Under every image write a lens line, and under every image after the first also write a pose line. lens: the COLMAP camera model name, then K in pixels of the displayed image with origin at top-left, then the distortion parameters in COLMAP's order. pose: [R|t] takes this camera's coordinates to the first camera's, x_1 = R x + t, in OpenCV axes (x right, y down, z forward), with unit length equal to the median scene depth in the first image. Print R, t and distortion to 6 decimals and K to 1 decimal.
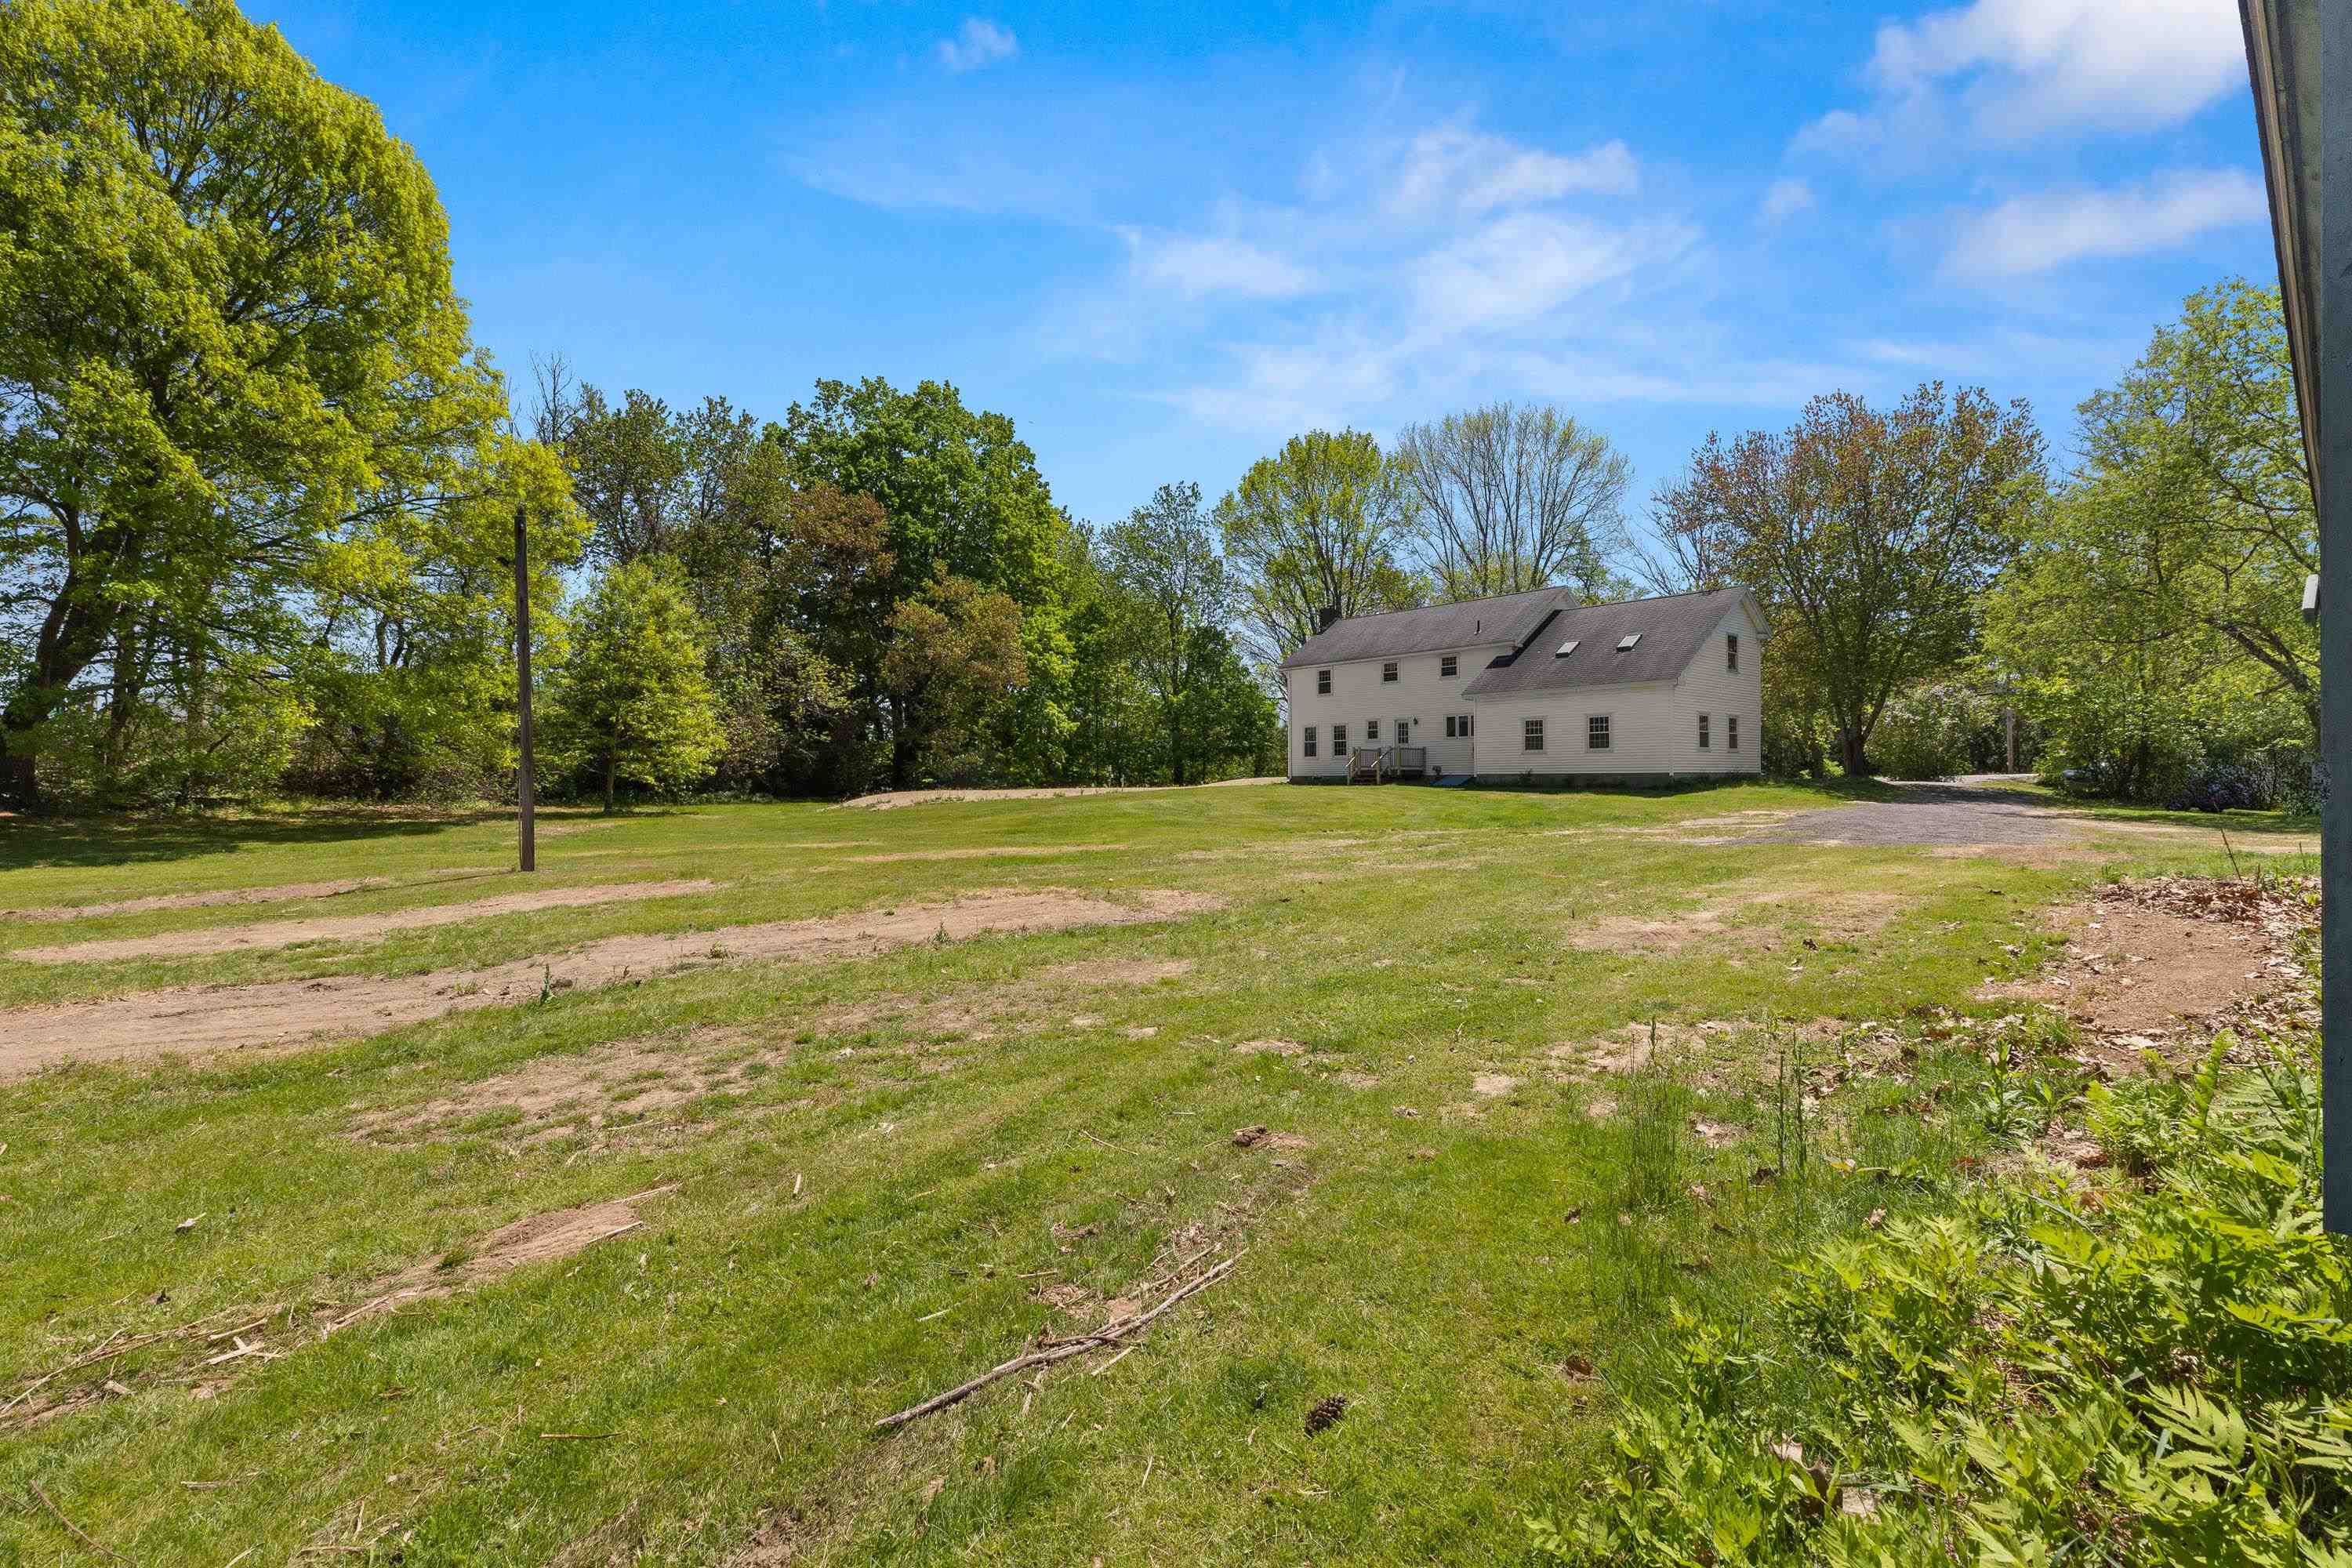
lens RADIAL K [[1040.1, 0, 1174.9], [0, 1040.1, 775.3], [0, 0, 1]] dist [0.003798, 0.000444]
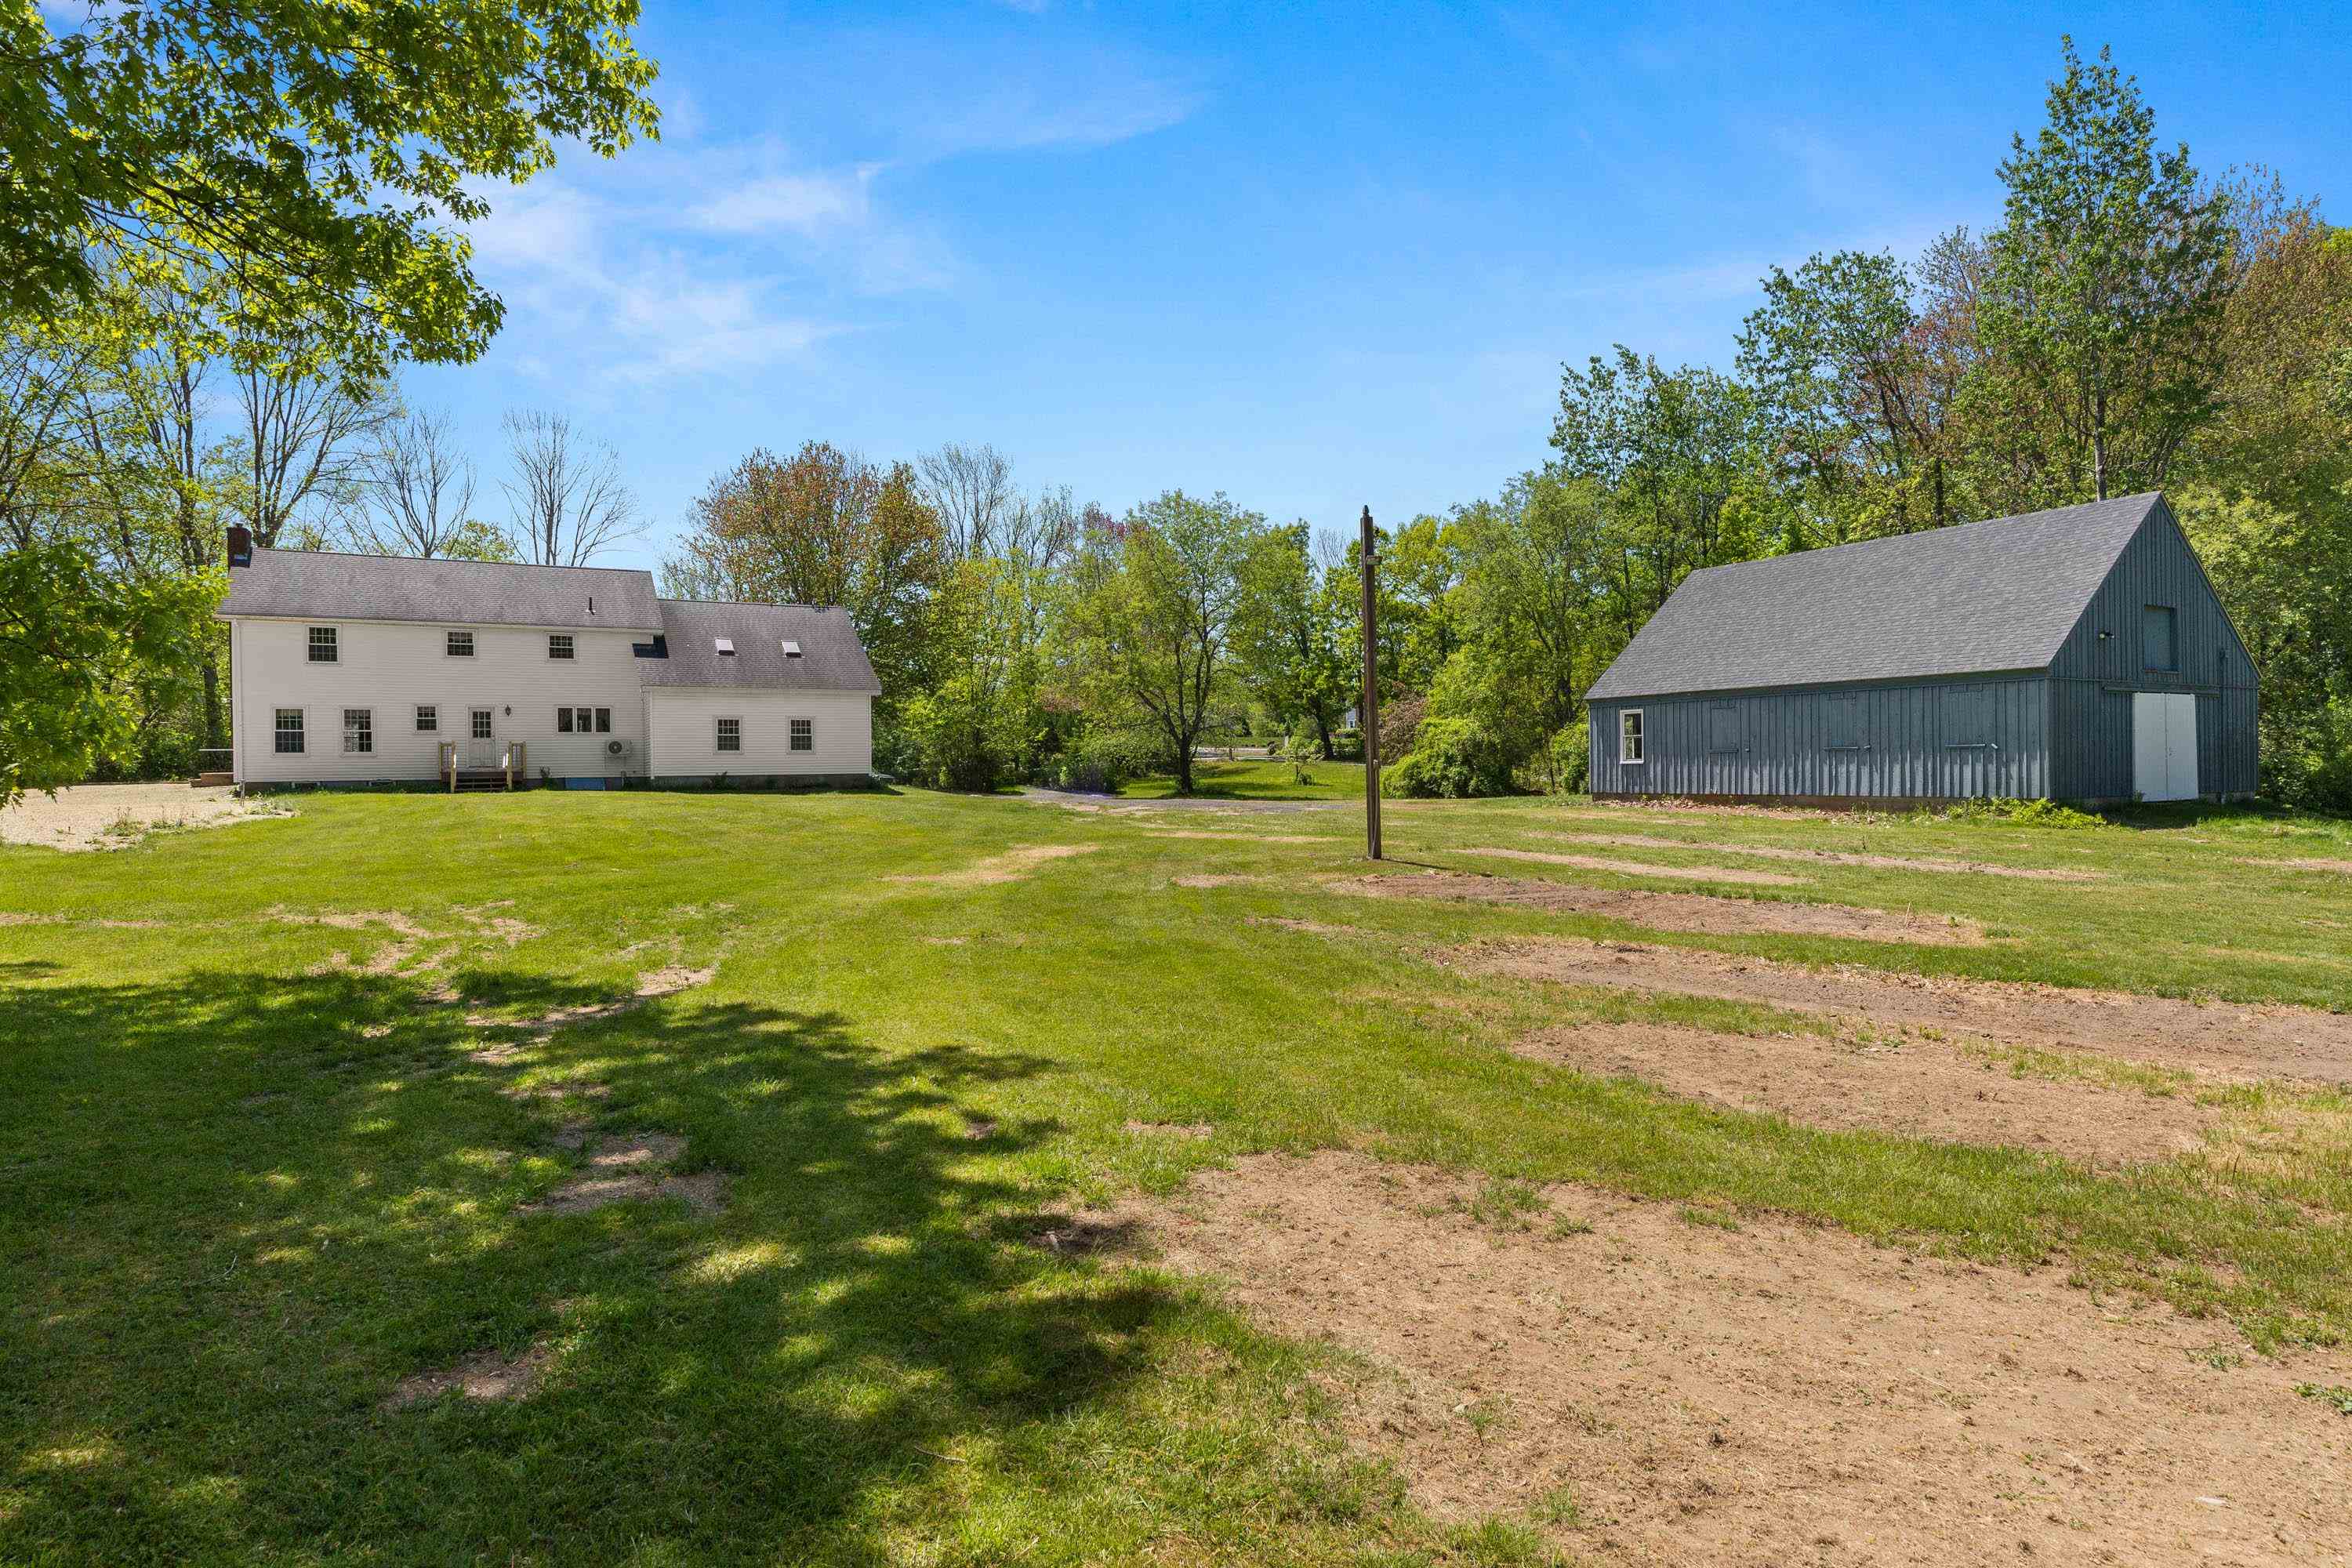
lens RADIAL K [[1283.2, 0, 1180.1], [0, 1283.2, 779.1], [0, 0, 1]] dist [-0.002124, -0.000652]
pose [[0.229630, 0.004650, 0.973267, -0.595380], [0.012209, 0.999896, -0.007658, 0.013610], [-0.973201, 0.013641, 0.229550, 0.282350]]
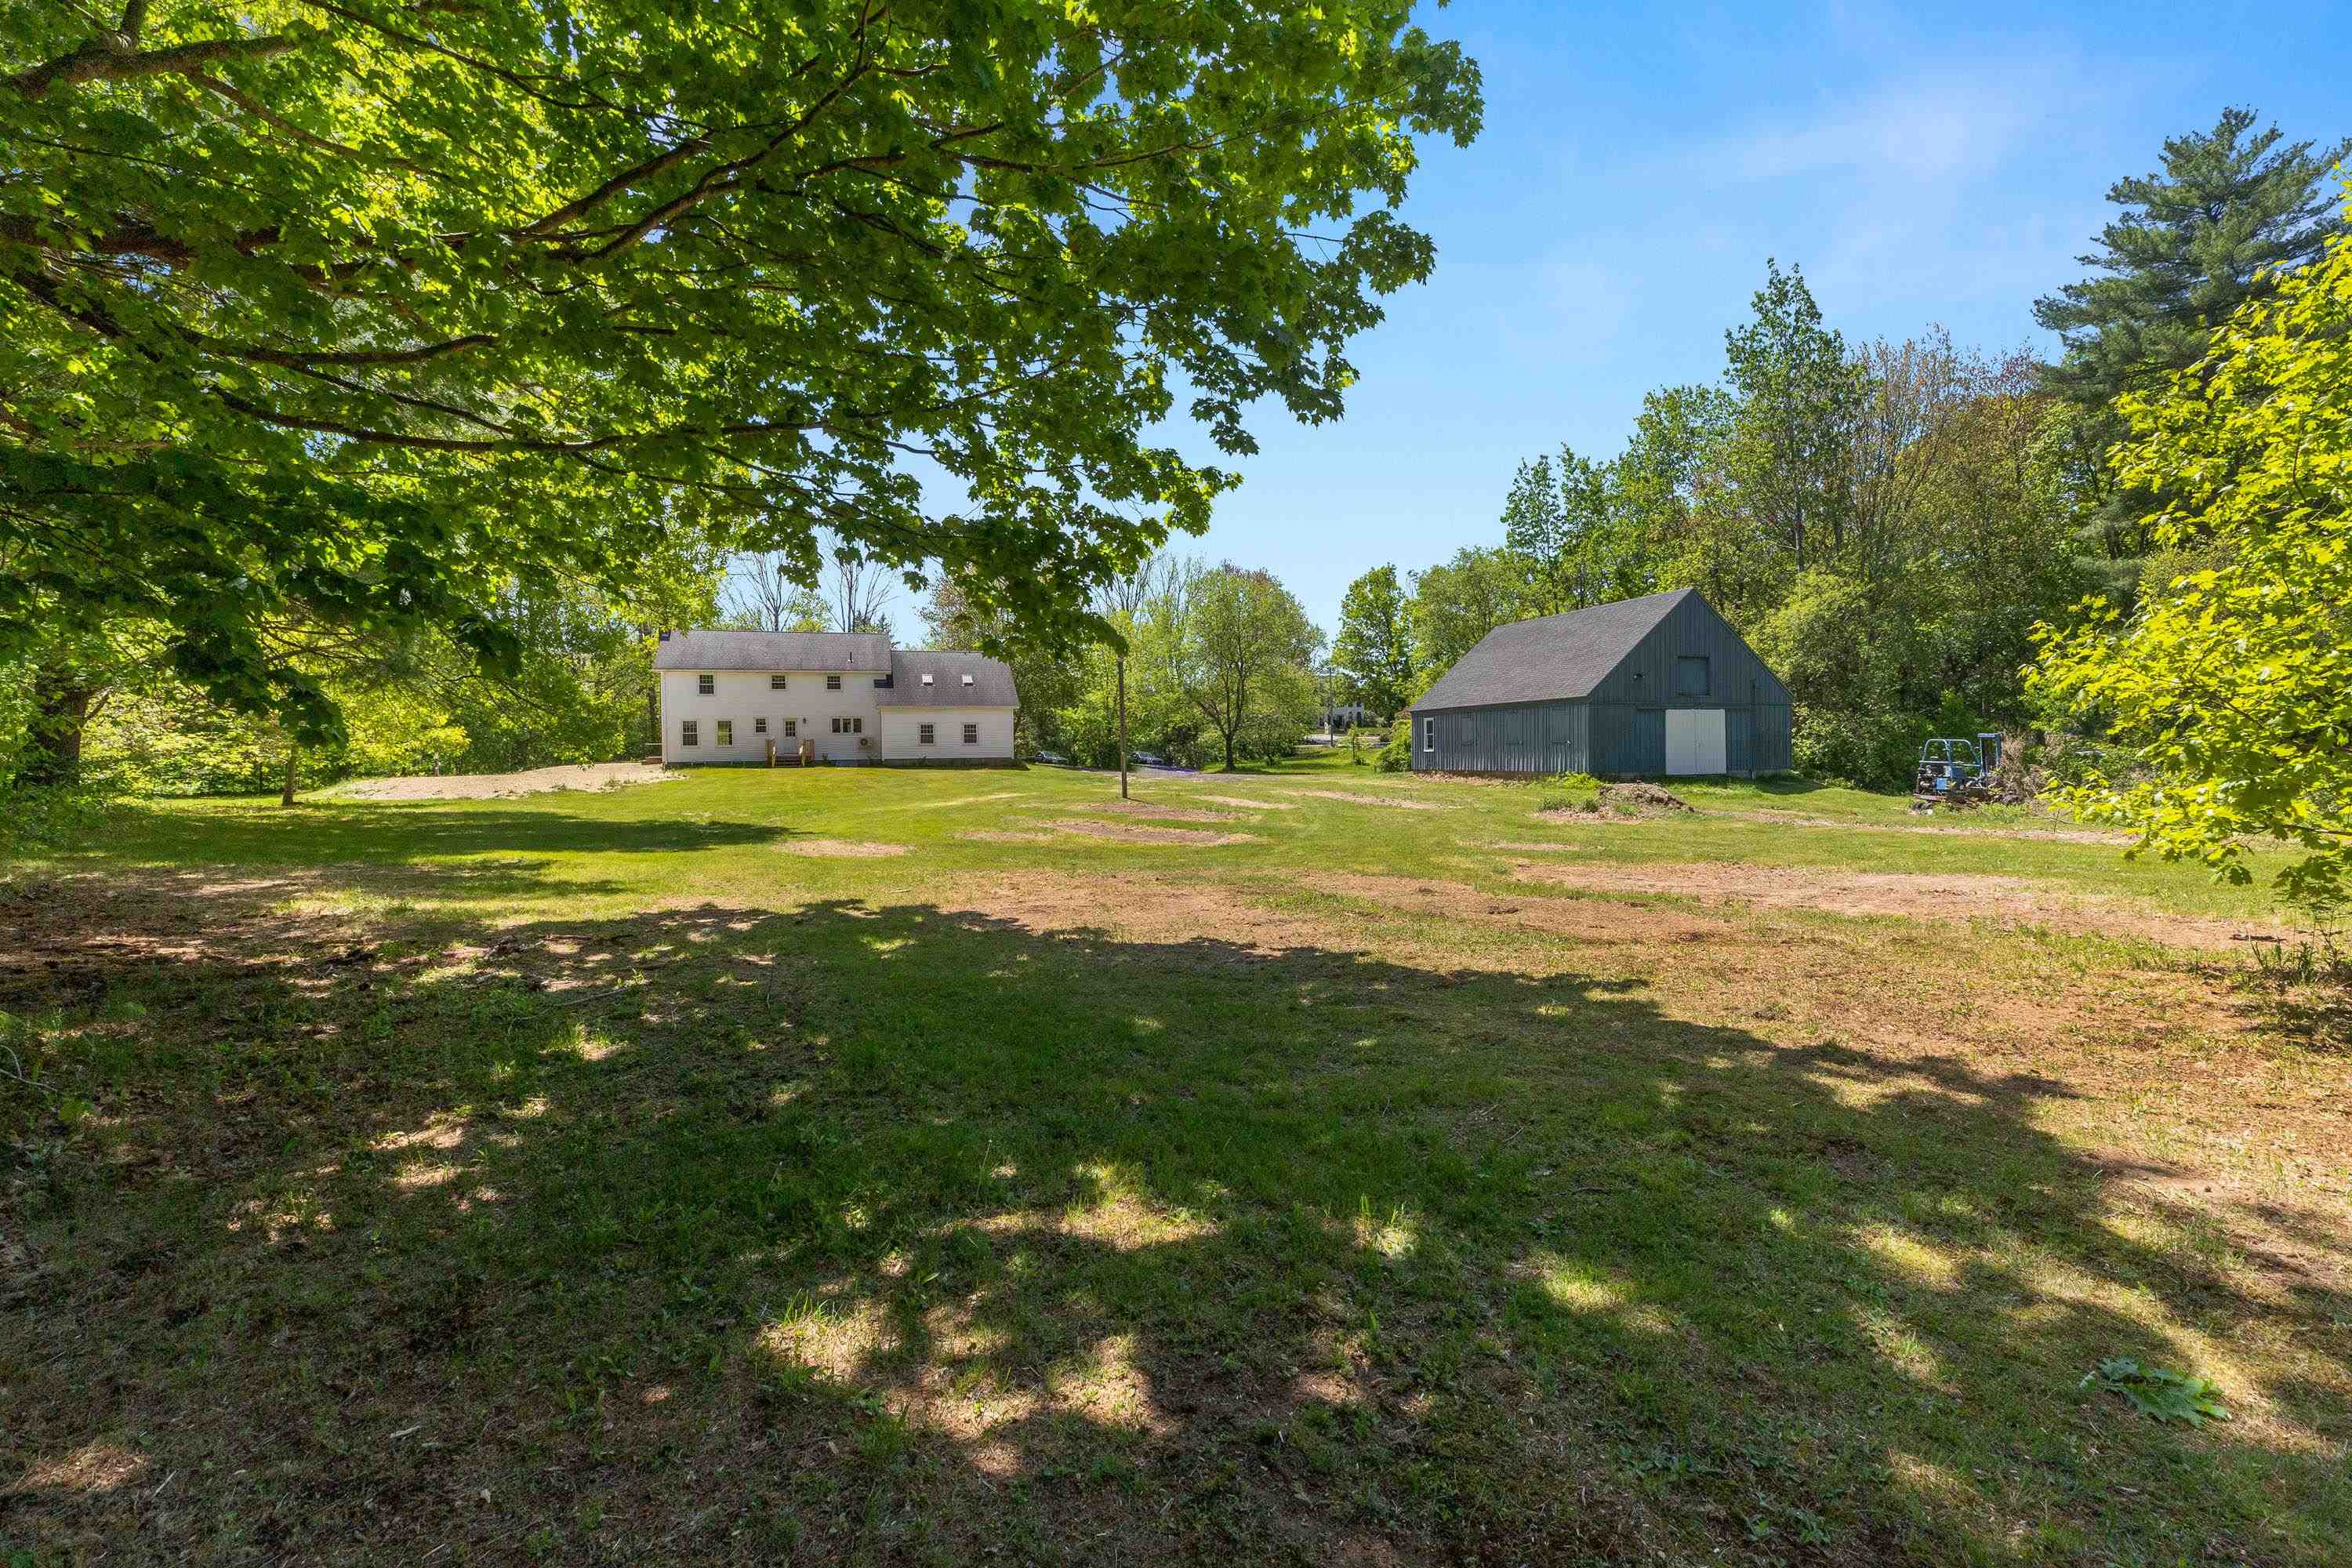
lens RADIAL K [[1040.1, 0, 1170.4], [0, 1040.1, 770.3], [0, 0, 1]] dist [0.003798, 0.000444]
pose [[0.405963, -0.003628, 0.913882, -0.813076], [0.009642, 0.999953, -0.000313, 0.017969], [-0.913839, 0.008939, 0.405979, 0.014730]]
